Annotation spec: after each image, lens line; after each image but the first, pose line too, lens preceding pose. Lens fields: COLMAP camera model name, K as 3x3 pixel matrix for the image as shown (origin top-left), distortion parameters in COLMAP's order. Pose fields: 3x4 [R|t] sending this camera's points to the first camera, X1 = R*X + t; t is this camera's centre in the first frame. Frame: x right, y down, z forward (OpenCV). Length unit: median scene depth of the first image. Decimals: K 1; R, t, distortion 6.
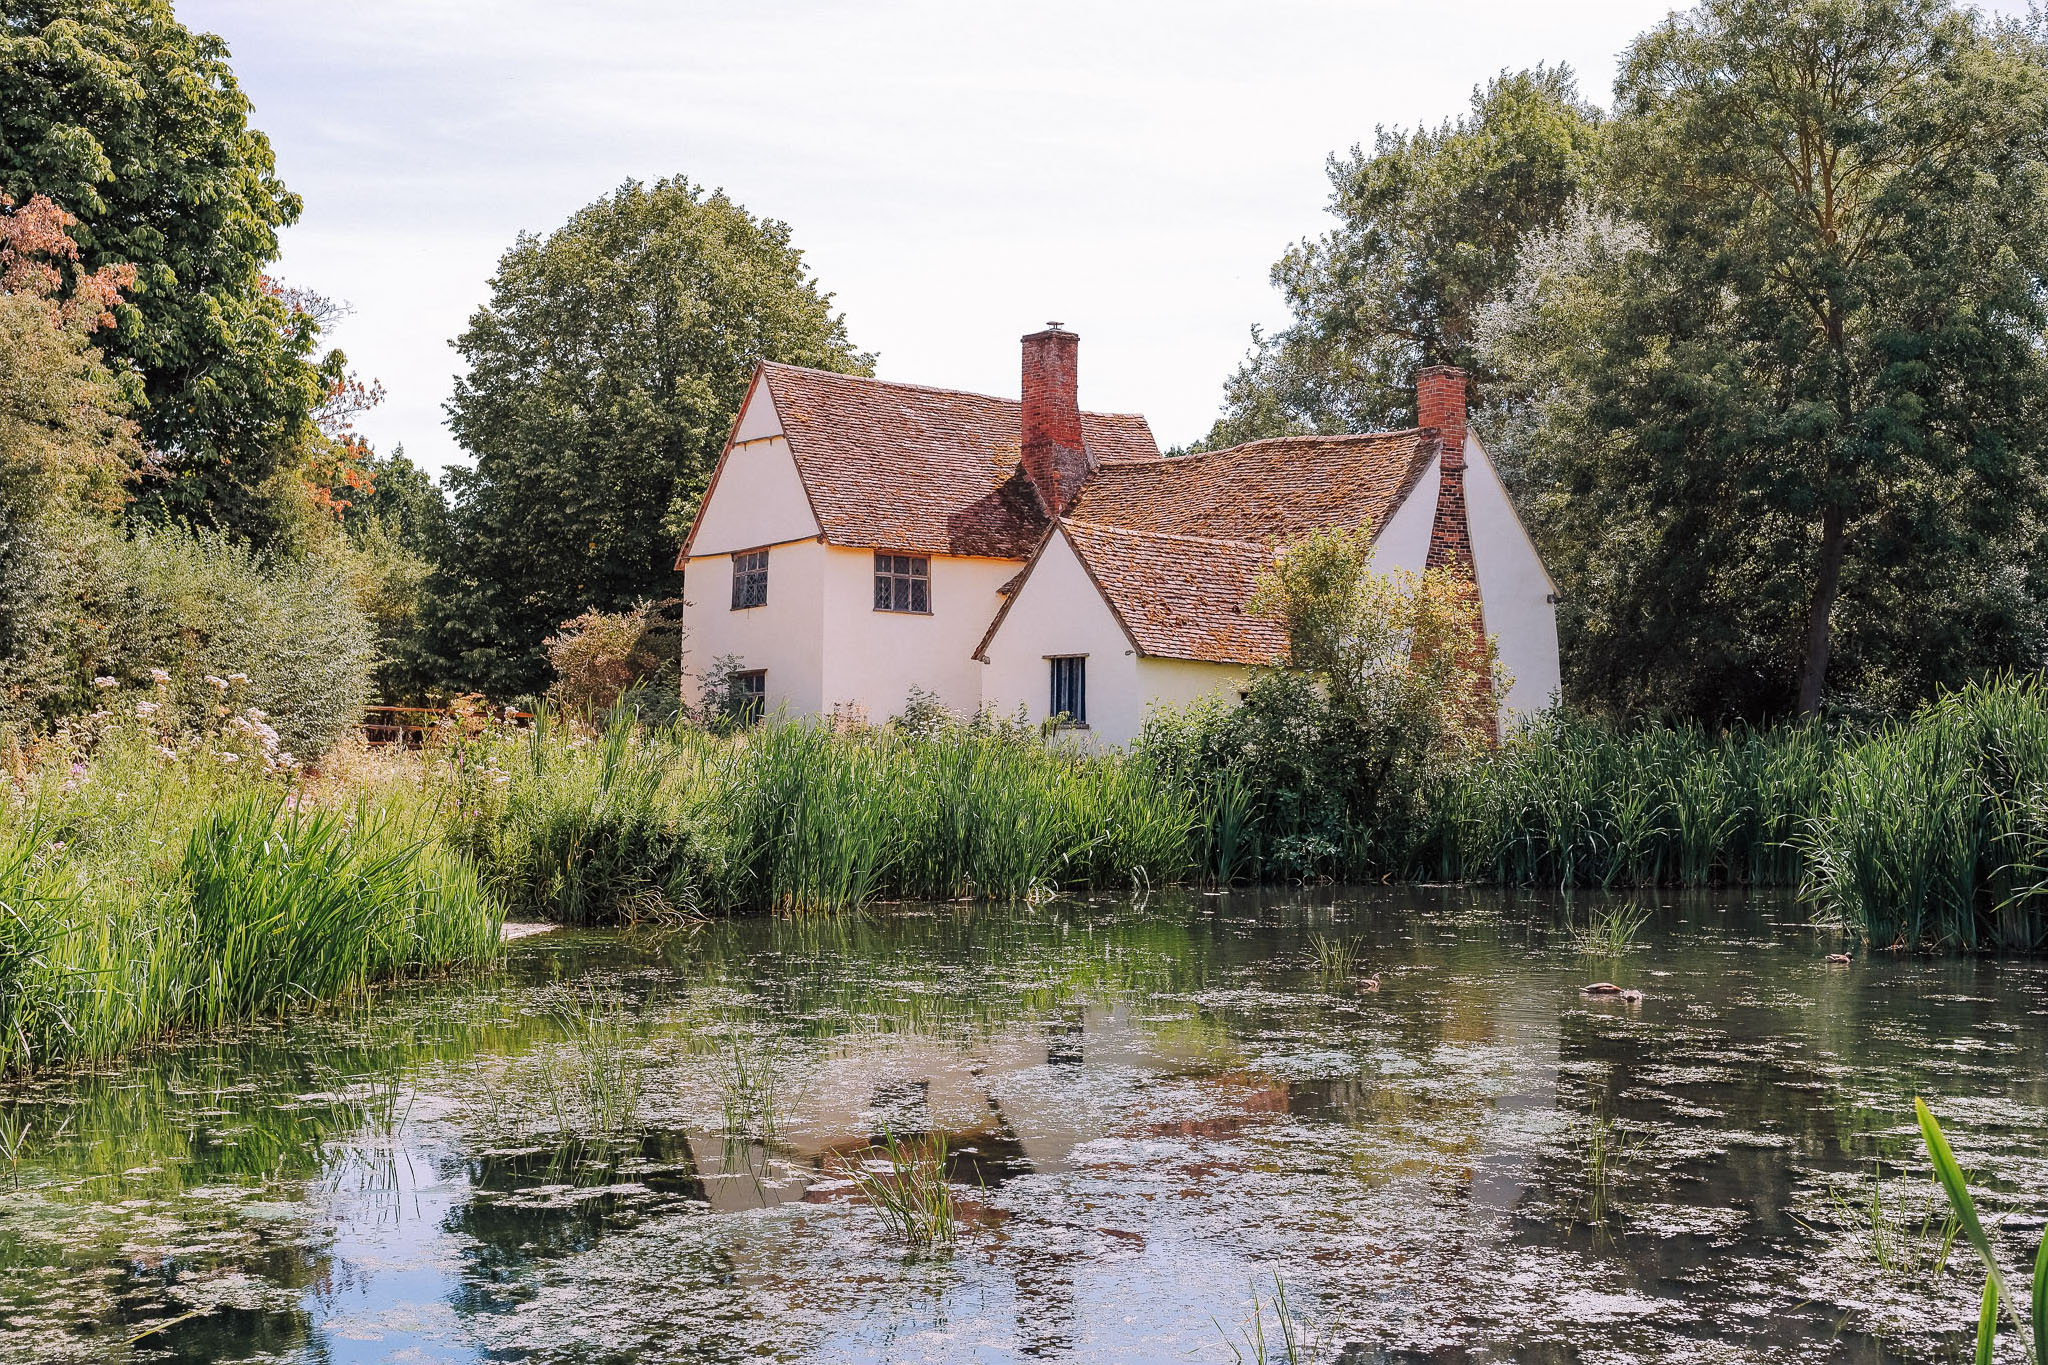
lens RADIAL K [[2680.6, 0, 1024.0], [0, 2680.6, 682.5], [0, 0, 1]] dist [0.018298, -0.031704]
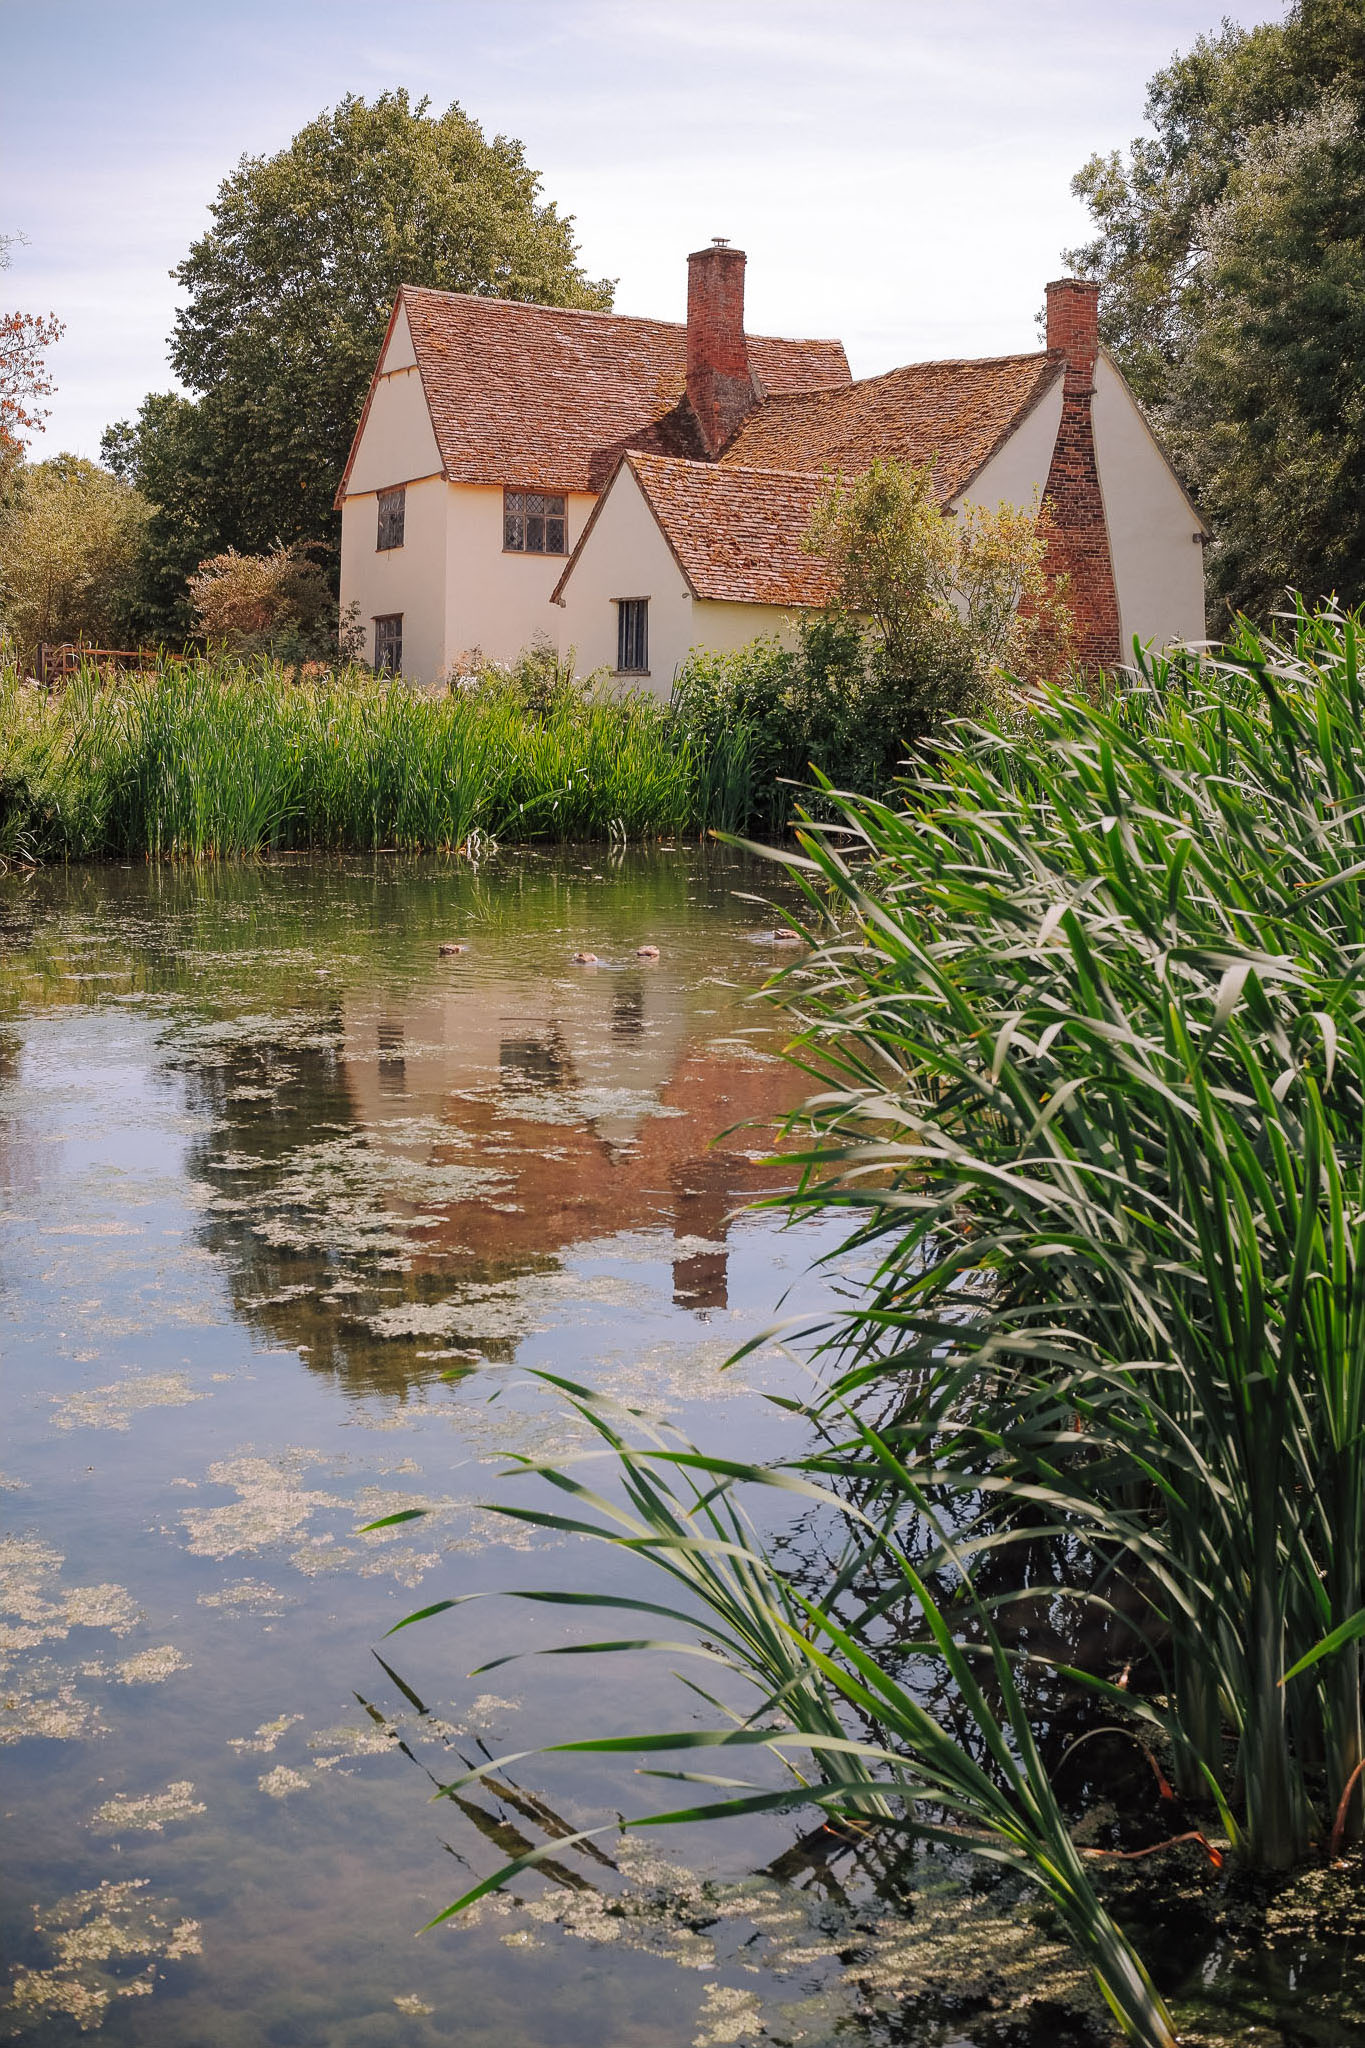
lens RADIAL K [[2680.6, 0, 682.5], [0, 2680.6, 1024.0], [0, 0, 1]] dist [0.018298, -0.031704]
pose [[0.987445, 0.027791, -0.155497, 0.155151], [-0.005266, 0.989646, 0.143435, 0.002314], [0.157873, -0.140816, 0.977367, 0.046612]]
